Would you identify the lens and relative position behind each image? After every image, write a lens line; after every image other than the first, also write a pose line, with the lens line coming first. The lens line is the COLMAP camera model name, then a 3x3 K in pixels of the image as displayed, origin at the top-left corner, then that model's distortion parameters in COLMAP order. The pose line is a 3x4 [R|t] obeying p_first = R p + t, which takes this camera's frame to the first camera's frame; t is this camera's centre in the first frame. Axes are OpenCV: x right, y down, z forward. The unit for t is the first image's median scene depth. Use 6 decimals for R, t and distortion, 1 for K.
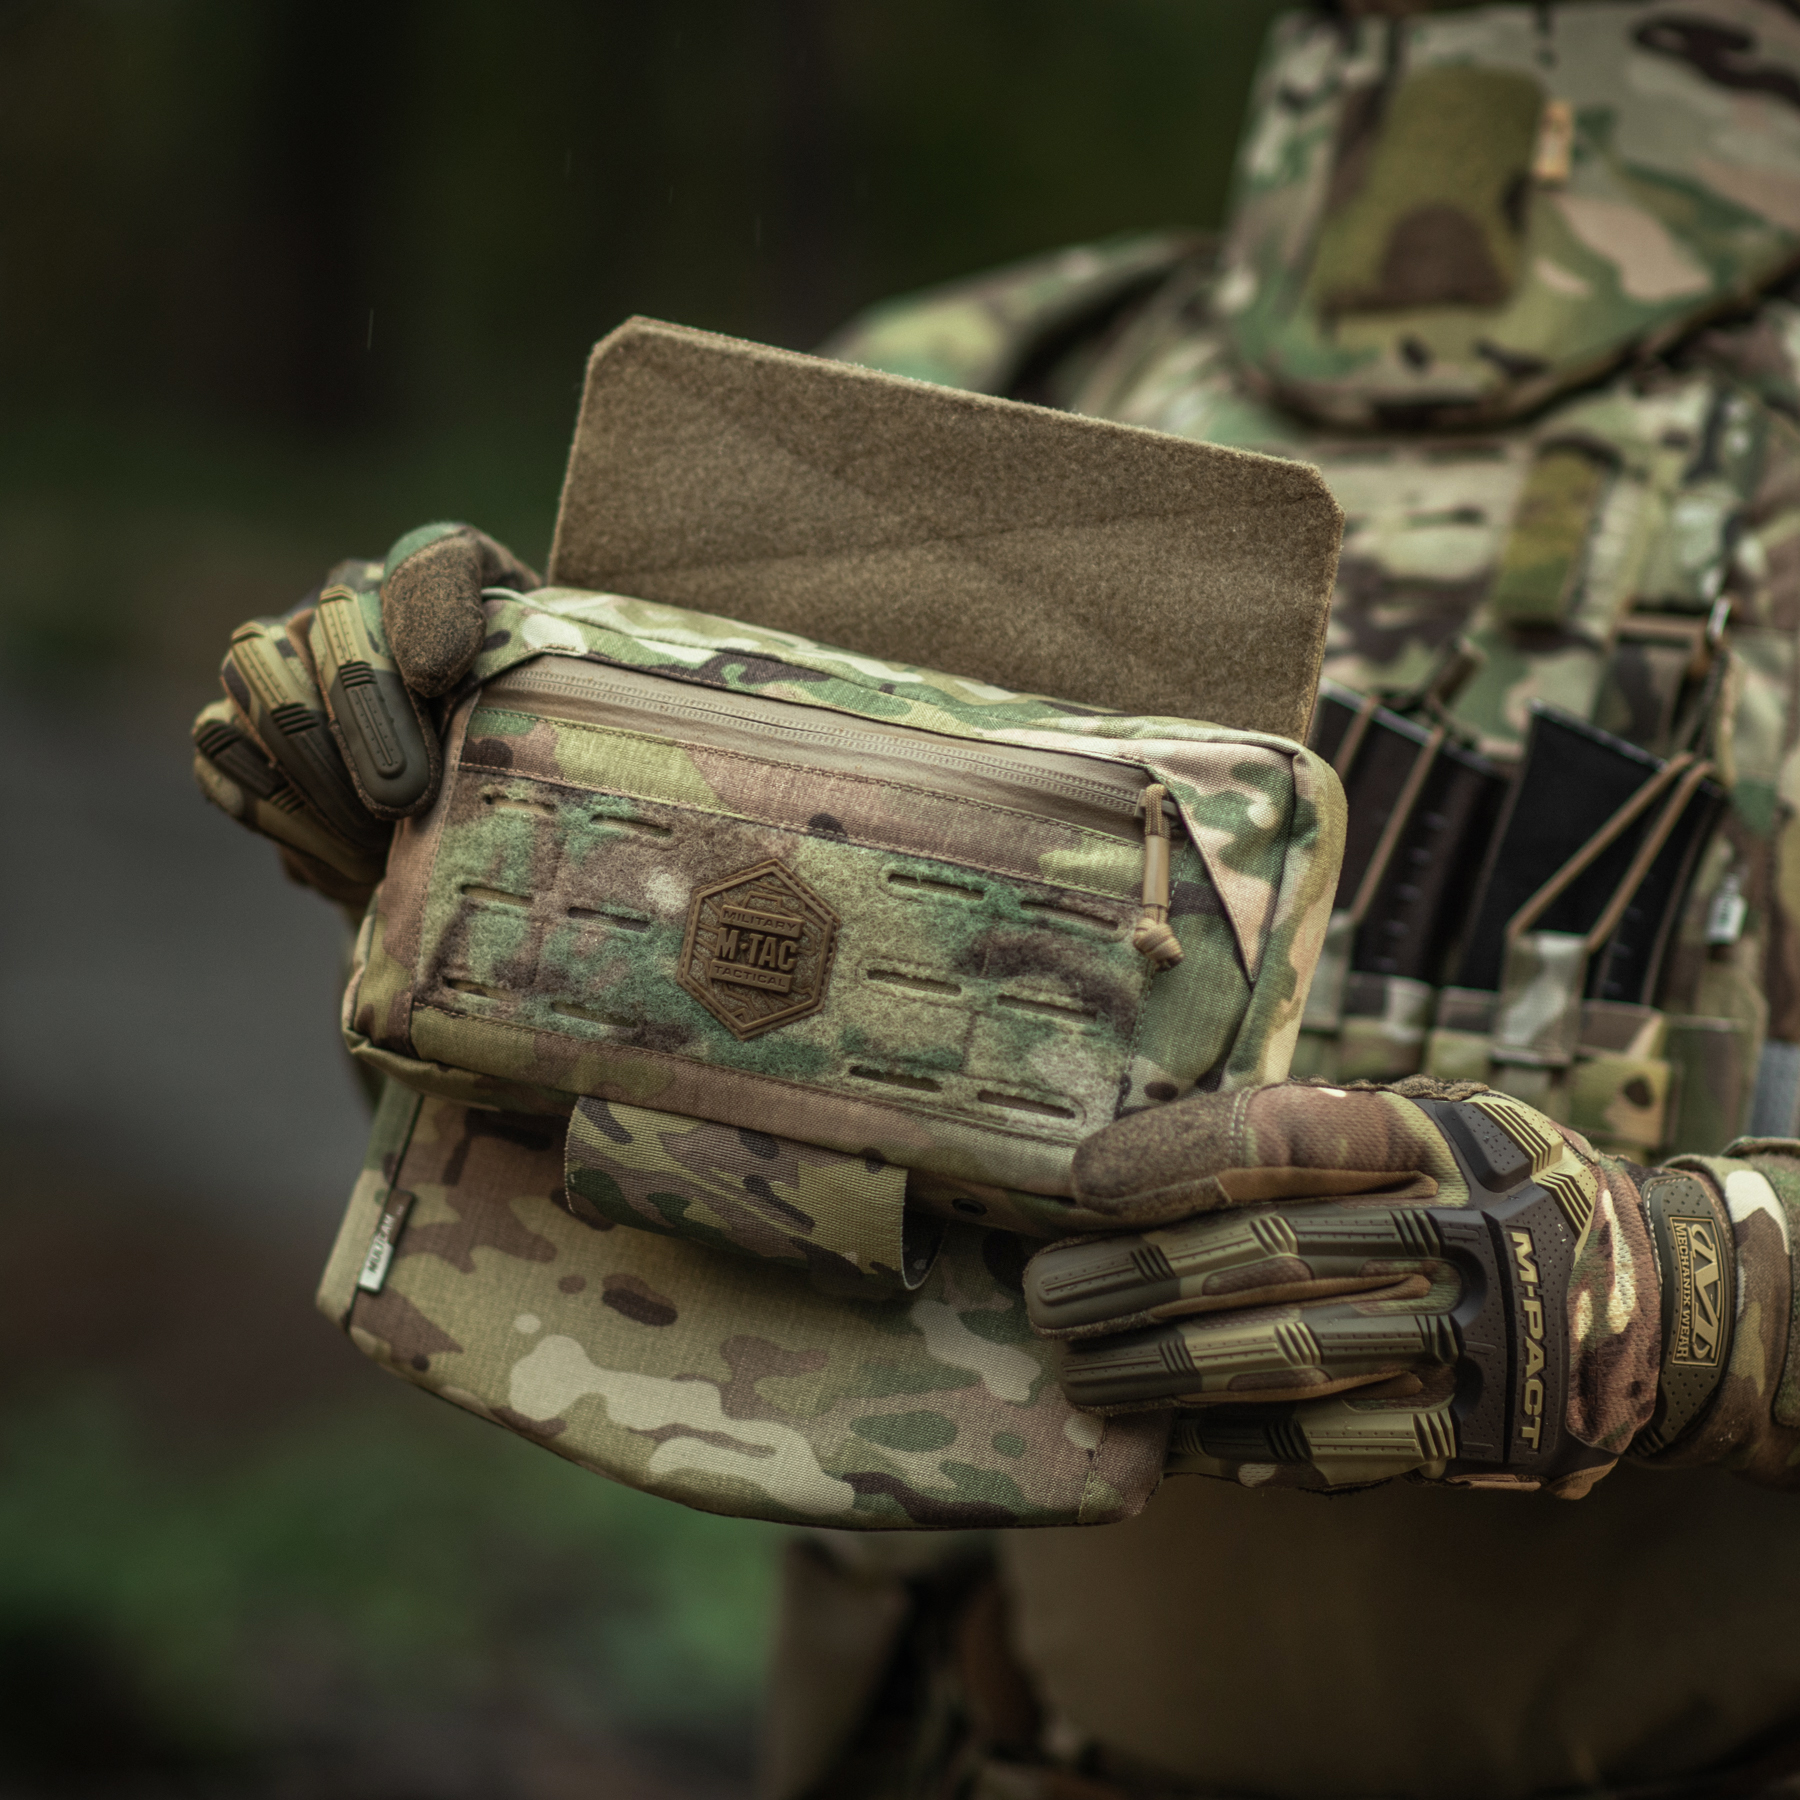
lens RADIAL K [[9986.1, 0, 900.0], [0, 9986.1, 900.0], [0, 0, 1]] dist [0.329611, 2.551141]
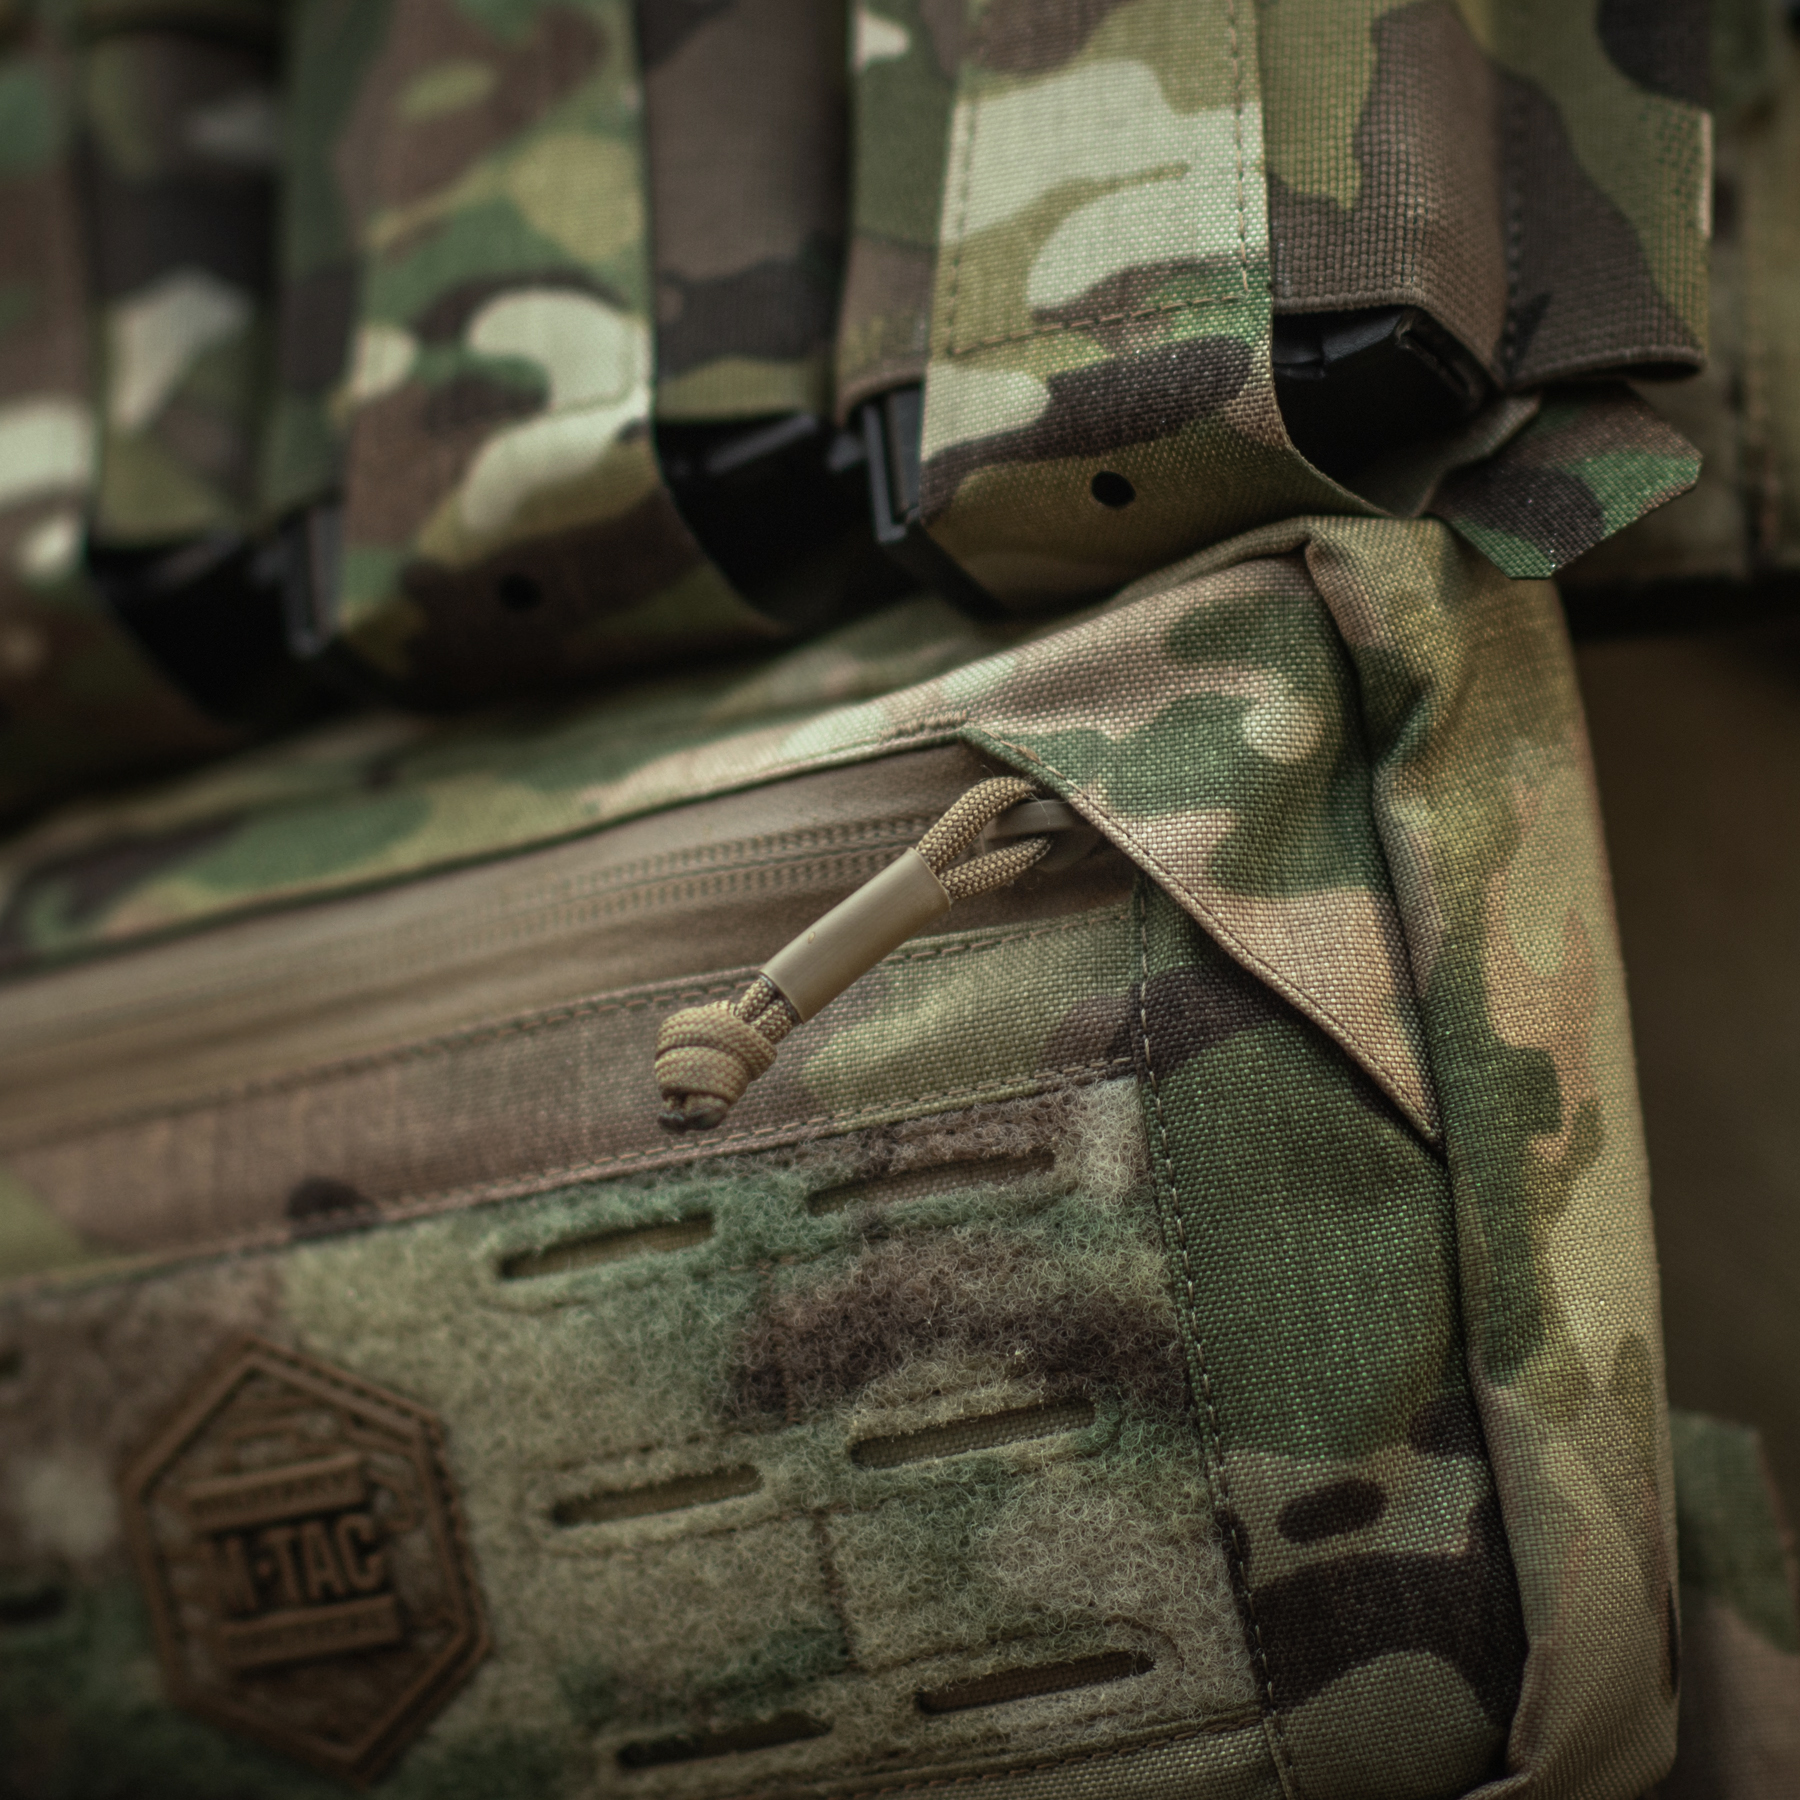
lens RADIAL K [[9986.1, 0, 900.0], [0, 9986.1, 900.0], [0, 0, 1]] dist [0.329611, 2.551141]
pose [[0.879987, -0.411684, -0.236938, 0.111054], [0.424574, 0.905385, 0.003745, -0.010165], [0.212979, -0.103893, 0.971518, 0.626827]]
